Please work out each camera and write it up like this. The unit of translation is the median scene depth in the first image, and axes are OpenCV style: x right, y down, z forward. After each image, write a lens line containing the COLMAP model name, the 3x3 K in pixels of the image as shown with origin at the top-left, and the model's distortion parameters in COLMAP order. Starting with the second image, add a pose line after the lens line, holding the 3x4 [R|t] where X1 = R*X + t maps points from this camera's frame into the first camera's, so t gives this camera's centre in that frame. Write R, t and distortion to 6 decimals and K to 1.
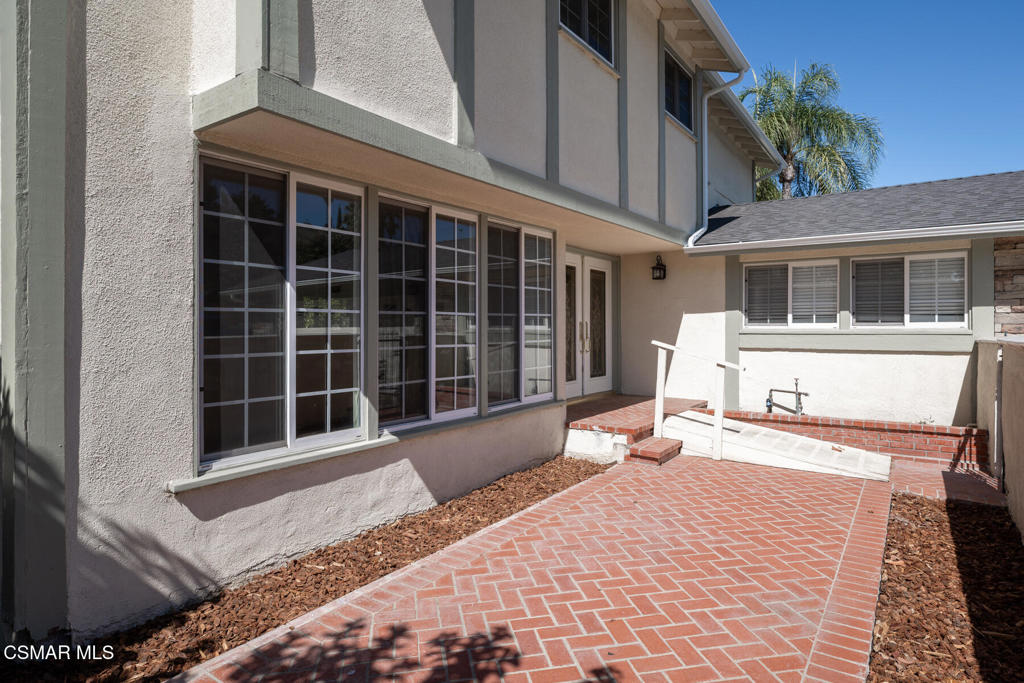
lens RADIAL K [[577.6, 0, 512.2], [0, 577.6, 326.0], [0, 0, 1]] dist [-0.001521, -0.000480]
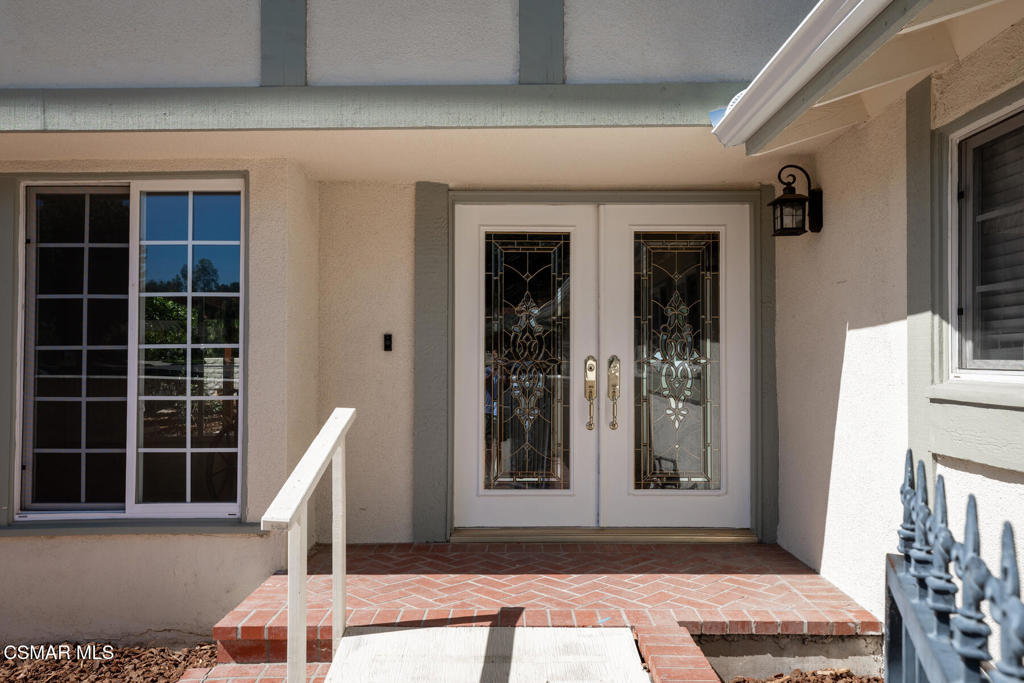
lens RADIAL K [[713.5, 0, 512.0], [0, 713.5, 341.5], [0, 0, 1]] dist [-0.003355, -0.000403]
pose [[0.557731, -0.021794, -0.829736, 0.757673], [-0.000313, 0.999650, -0.026467, -0.006799], [0.830022, 0.015021, 0.557529, 0.906280]]
